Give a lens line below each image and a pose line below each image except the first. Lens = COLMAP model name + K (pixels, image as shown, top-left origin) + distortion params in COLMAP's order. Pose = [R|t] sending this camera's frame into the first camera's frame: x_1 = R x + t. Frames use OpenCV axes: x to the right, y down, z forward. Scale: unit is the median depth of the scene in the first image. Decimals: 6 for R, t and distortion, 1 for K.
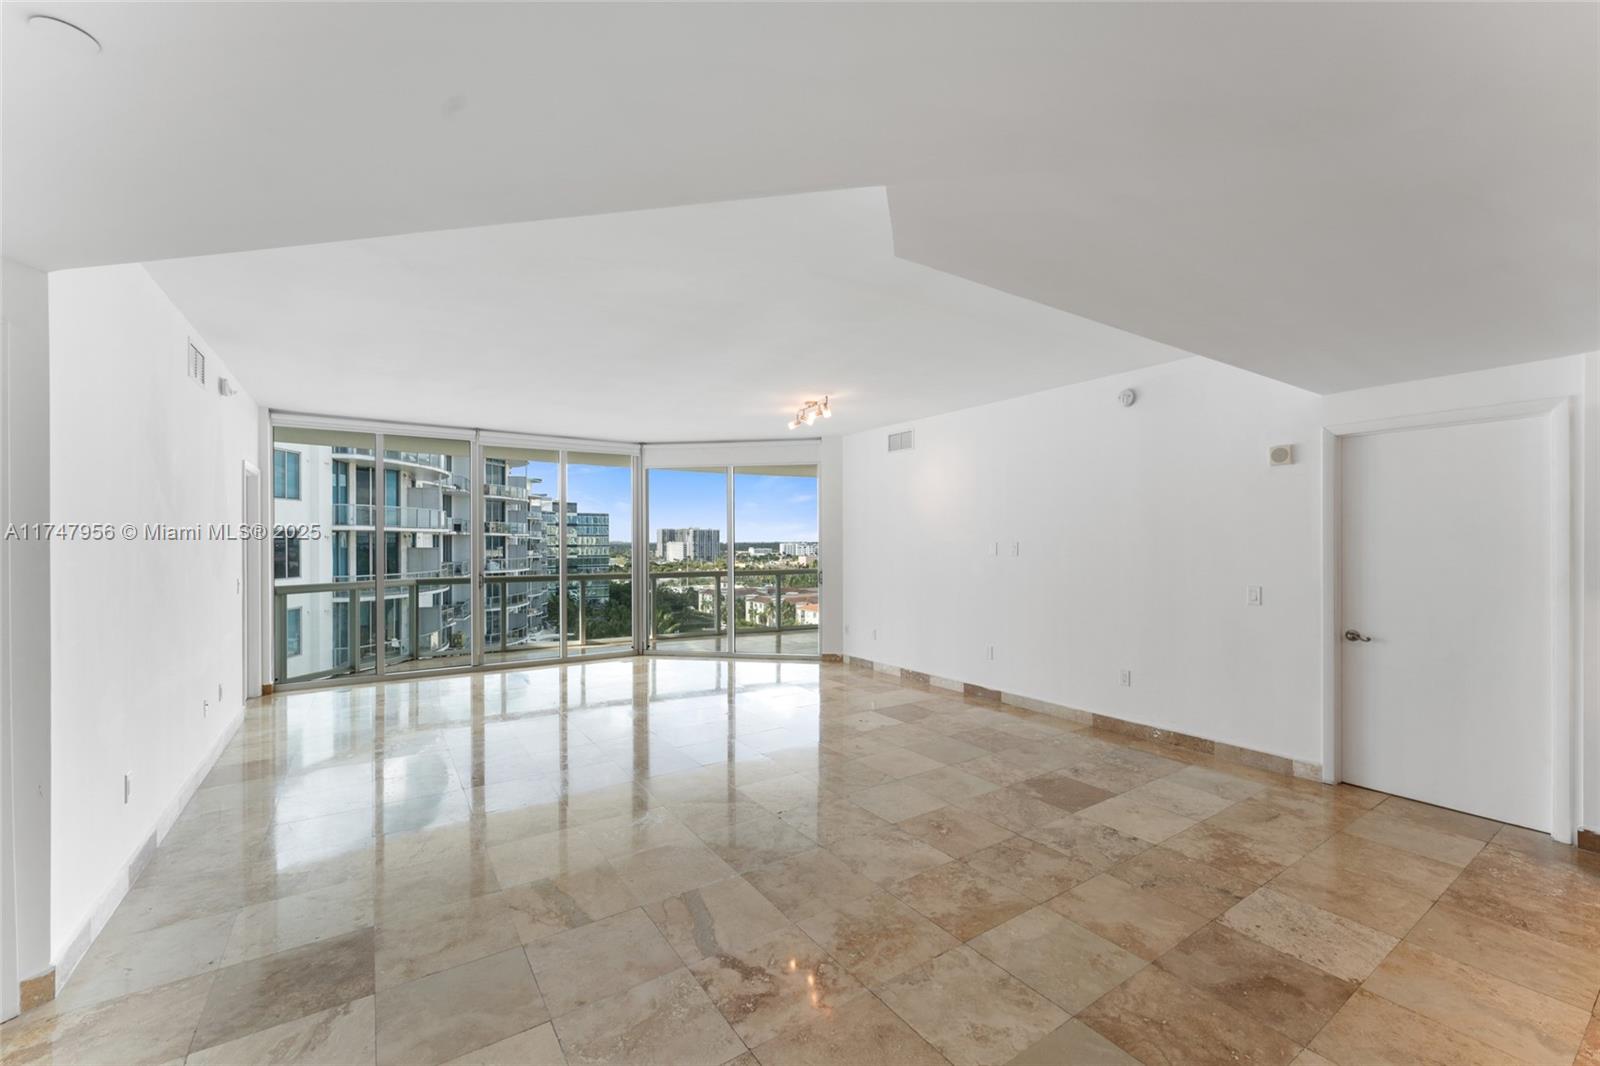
lens RADIAL K [[643.3, 0, 812.2], [0, 643.3, 546.7], [0, 0, 1]] dist [0.000332, 0.000764]
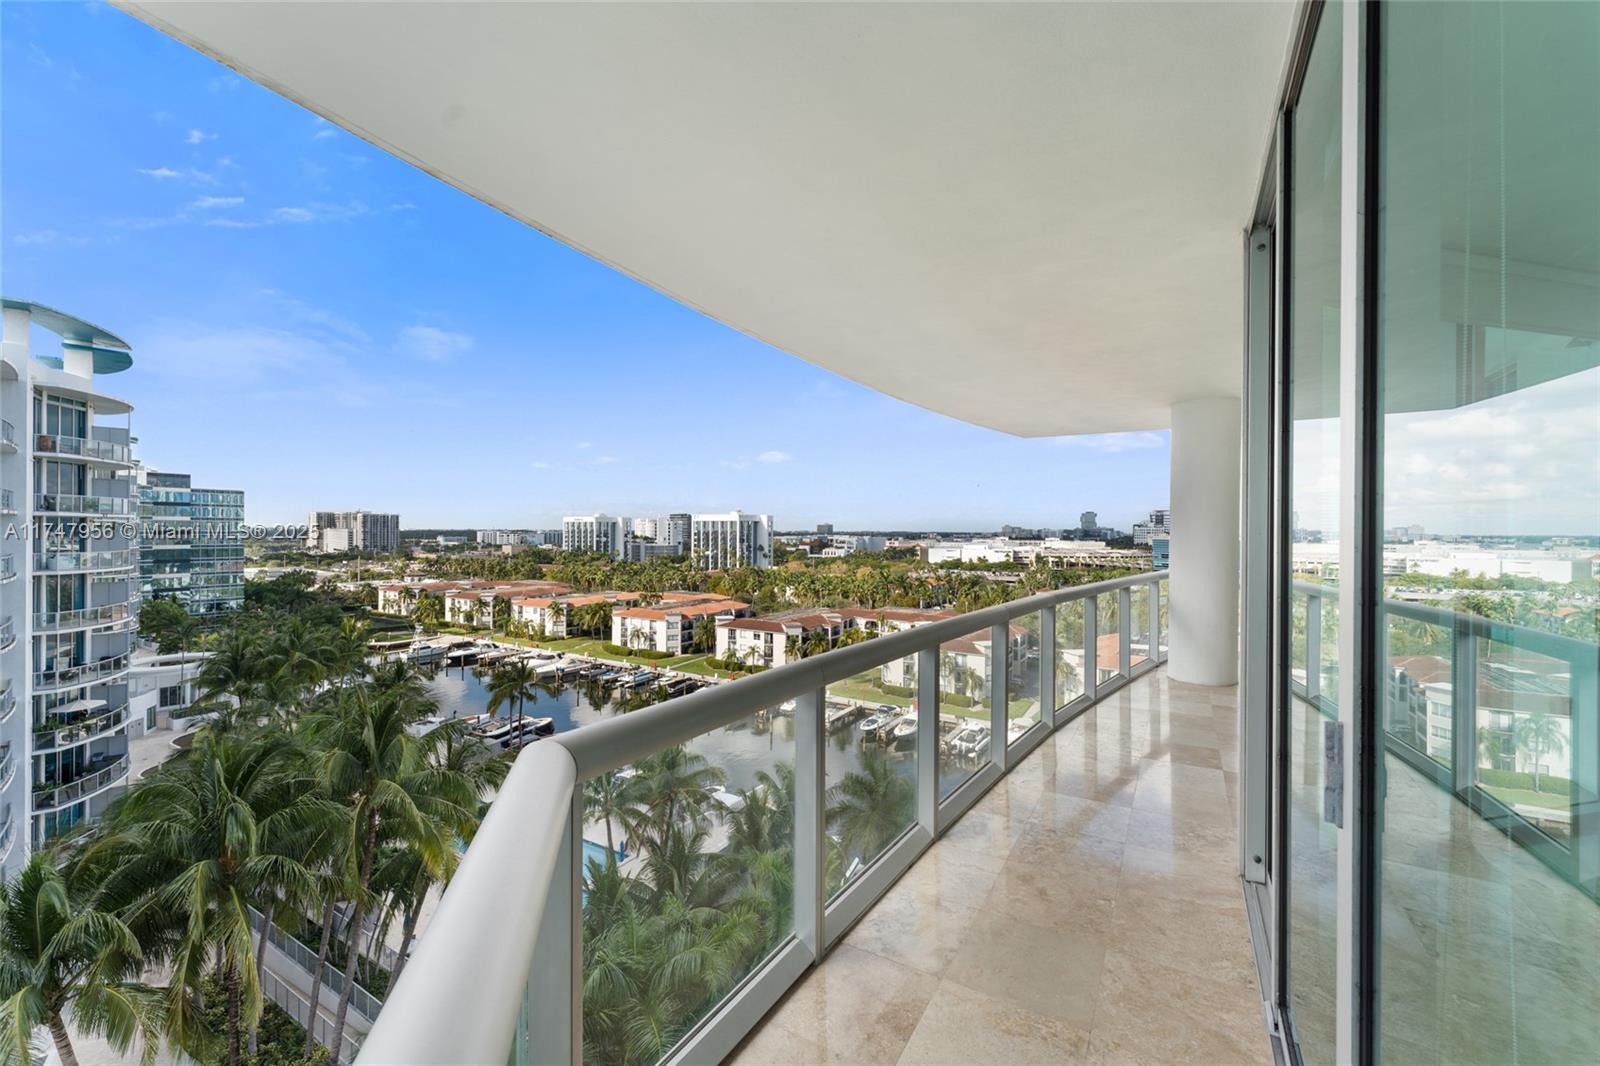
lens RADIAL K [[643.3, 0, 792.0], [0, 643.3, 531.2], [0, 0, 1]] dist [0.000332, 0.000764]
pose [[0.914553, 0.004007, 0.404446, -0.841027], [-0.001747, 0.999981, -0.005956, 0.007569], [-0.404462, 0.004740, 0.914542, 1.110256]]
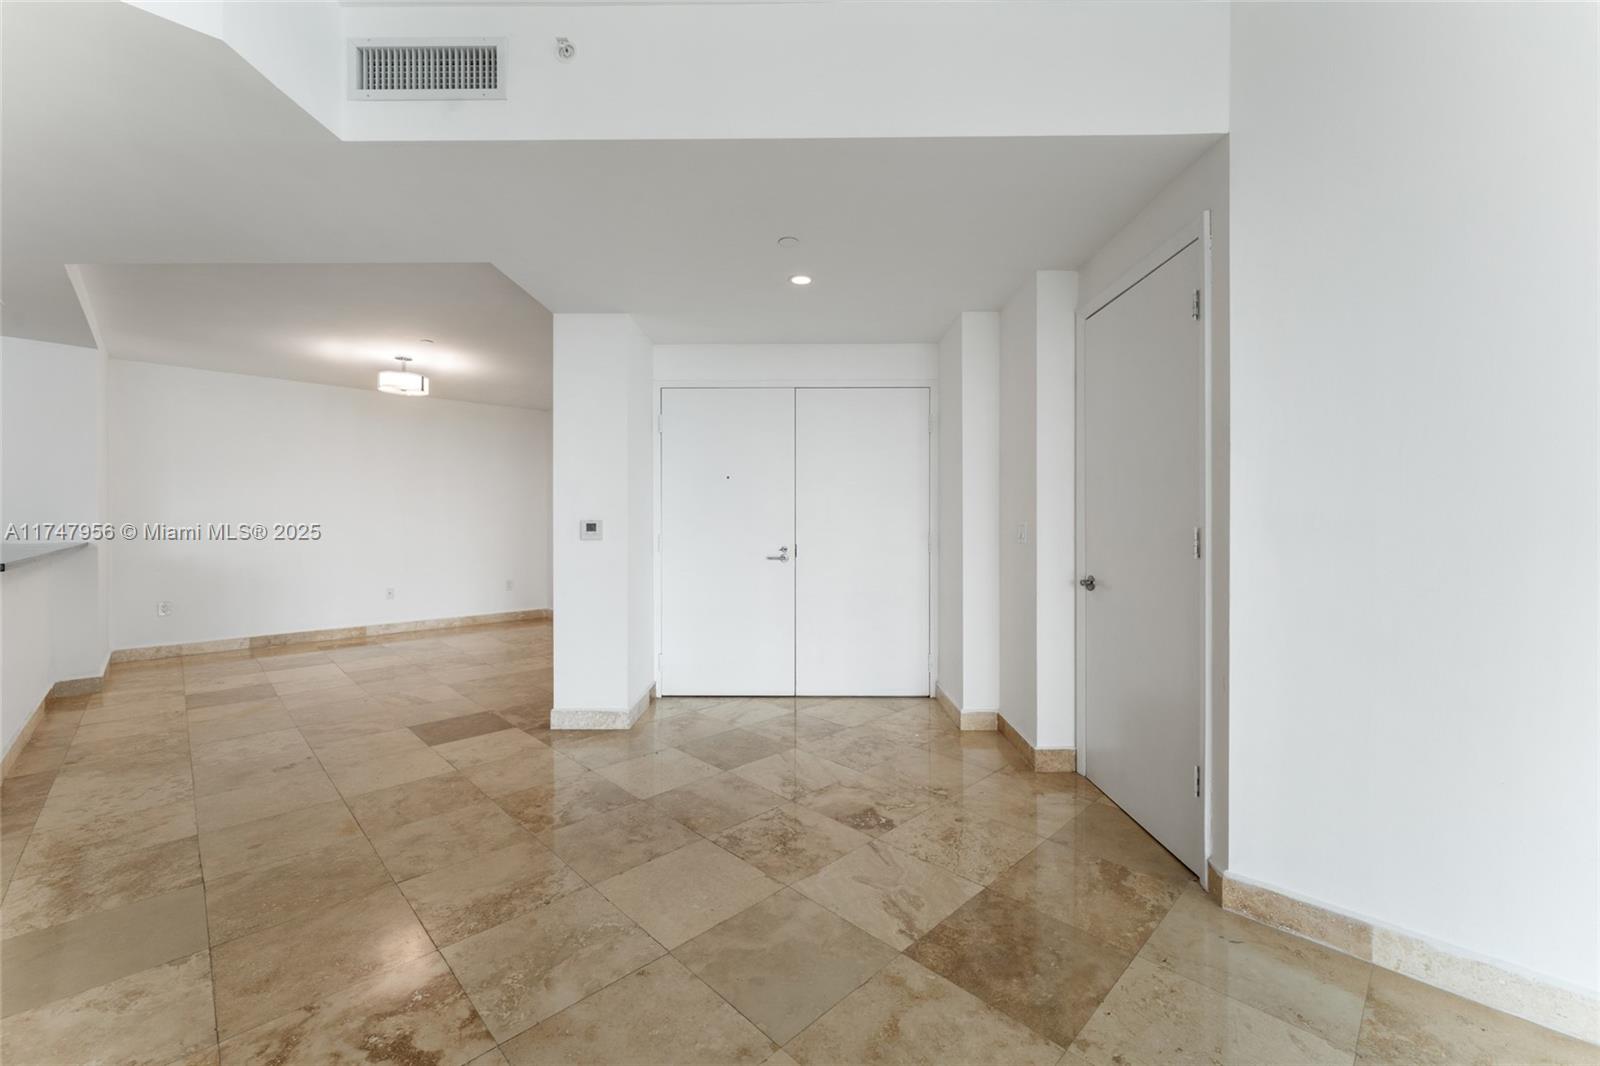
lens RADIAL K [[643.3, 0, 801.1], [0, 643.3, 525.6], [0, 0, 1]] dist [0.000332, 0.000764]
pose [[-0.985600, 0.003544, -0.169055, -0.139849], [0.000795, 0.999866, 0.016327, 0.043468], [0.169090, 0.015957, -0.985471, 0.605436]]
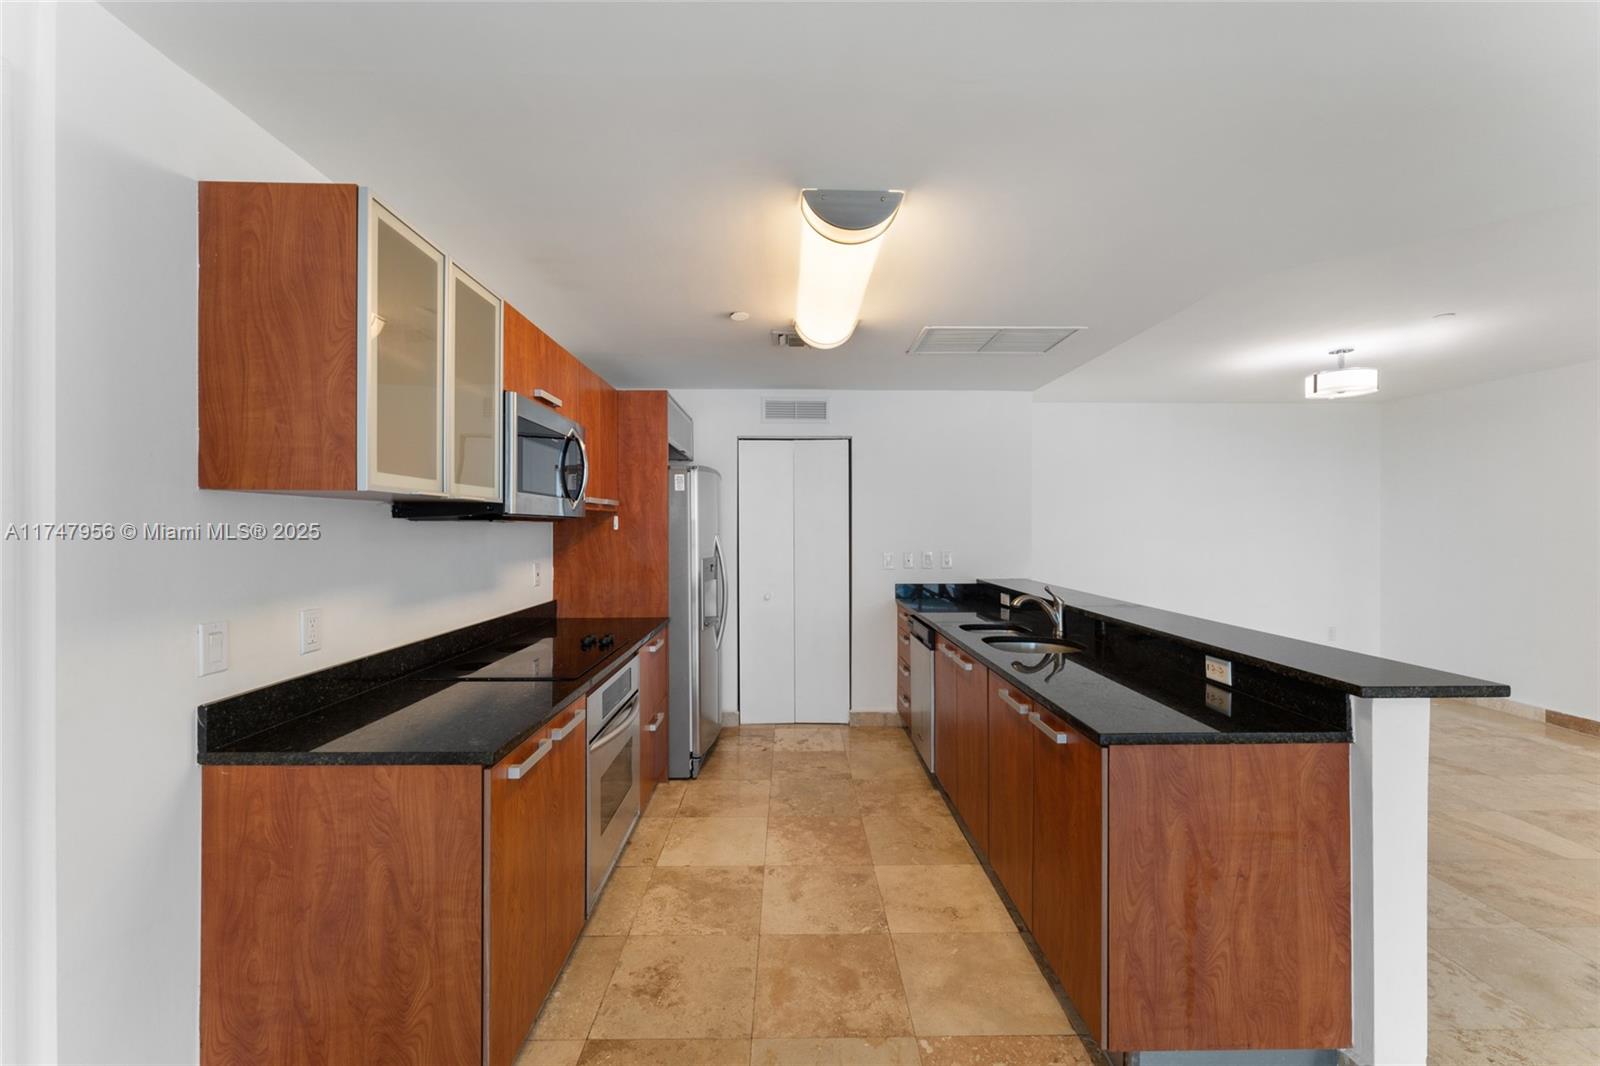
lens RADIAL K [[643.3, 0, 801.4], [0, 643.3, 530.2], [0, 0, 1]] dist [0.000332, 0.000764]
pose [[-0.833318, 0.001585, 0.552792, 0.319843], [0.008246, 0.999920, 0.009563, 0.008368], [-0.552733, 0.012527, -0.833264, 0.527915]]
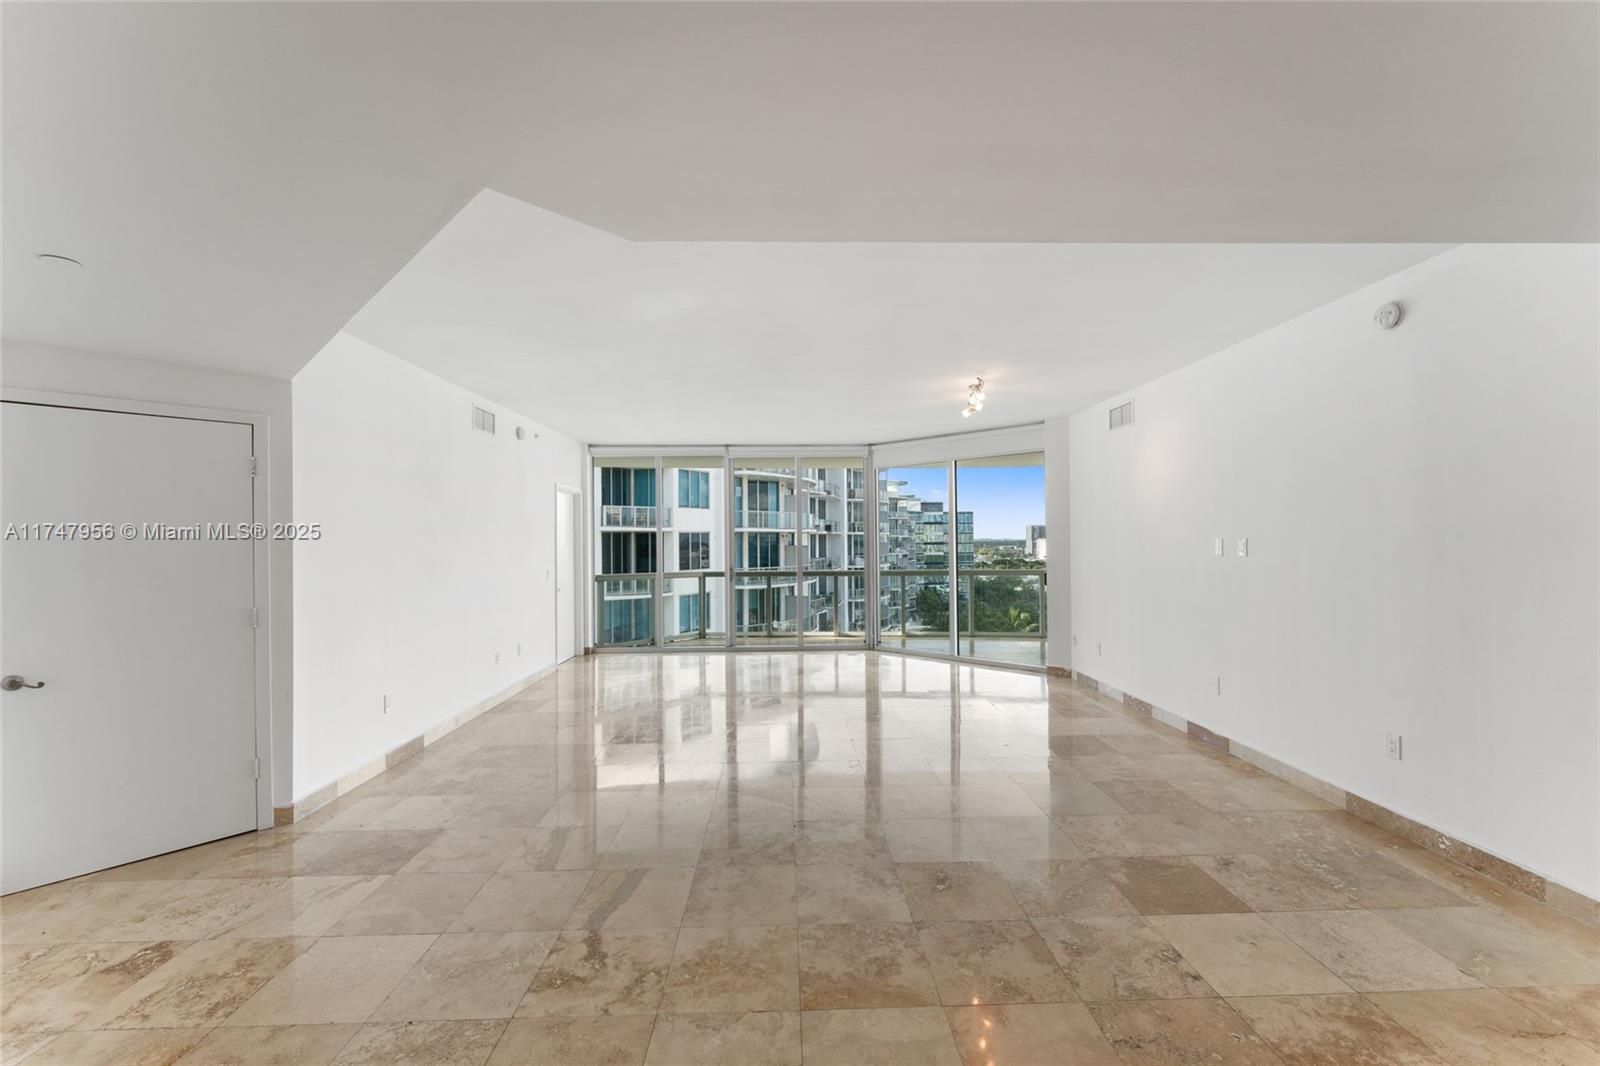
lens RADIAL K [[643.3, 0, 807.9], [0, 643.3, 530.8], [0, 0, 1]] dist [0.000332, 0.000764]
pose [[0.843310, -0.014186, -0.537241, 0.271568], [0.003219, 0.999767, -0.021345, -0.000468], [0.537418, 0.016271, 0.843159, 0.105542]]
